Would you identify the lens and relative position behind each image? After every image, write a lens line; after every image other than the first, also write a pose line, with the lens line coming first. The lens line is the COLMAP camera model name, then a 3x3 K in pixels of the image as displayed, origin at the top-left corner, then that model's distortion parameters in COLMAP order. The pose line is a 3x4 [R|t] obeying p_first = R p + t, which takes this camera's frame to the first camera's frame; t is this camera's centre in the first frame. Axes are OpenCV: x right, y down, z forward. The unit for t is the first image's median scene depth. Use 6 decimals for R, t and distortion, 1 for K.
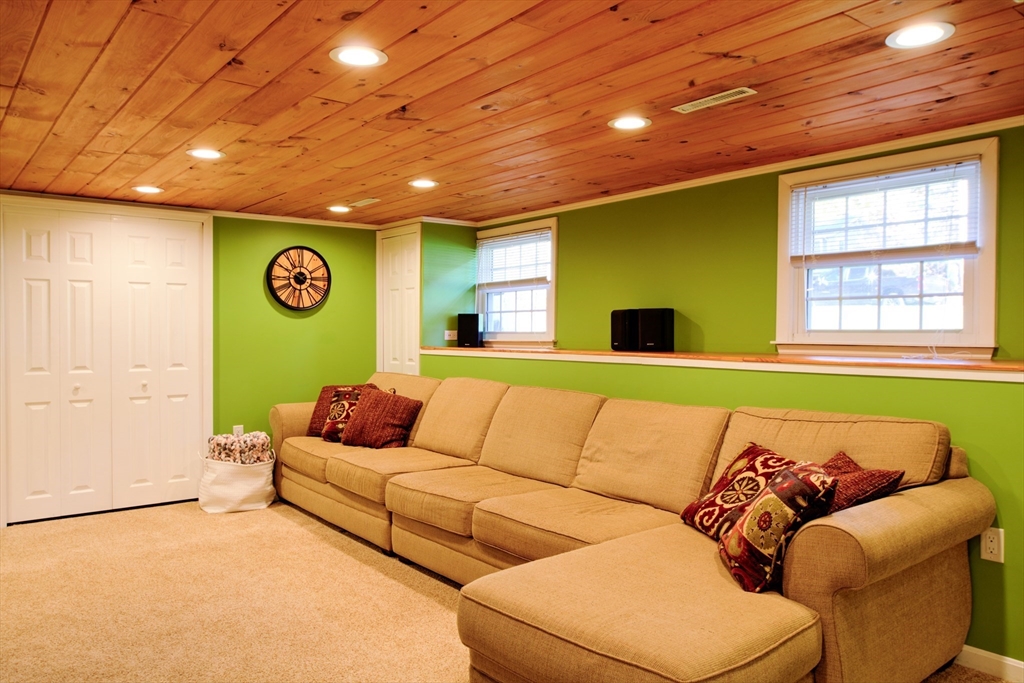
lens RADIAL K [[760.1, 0, 518.2], [0, 760.1, 337.9], [0, 0, 1]] dist [-0.018745, 0.008338]
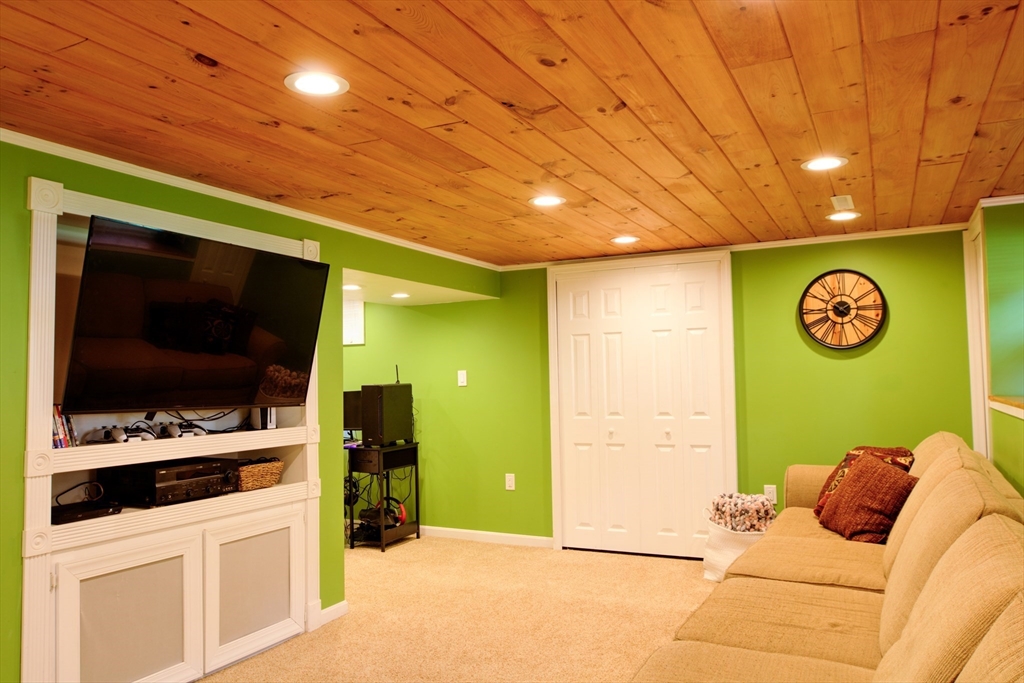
lens RADIAL K [[760.1, 0, 518.2], [0, 760.1, 337.9], [0, 0, 1]] dist [-0.018745, 0.008338]
pose [[0.419606, -0.059243, -0.905771, 0.334408], [0.011469, 0.998134, -0.059971, -0.004631], [0.907634, 0.014776, 0.419503, 0.403694]]
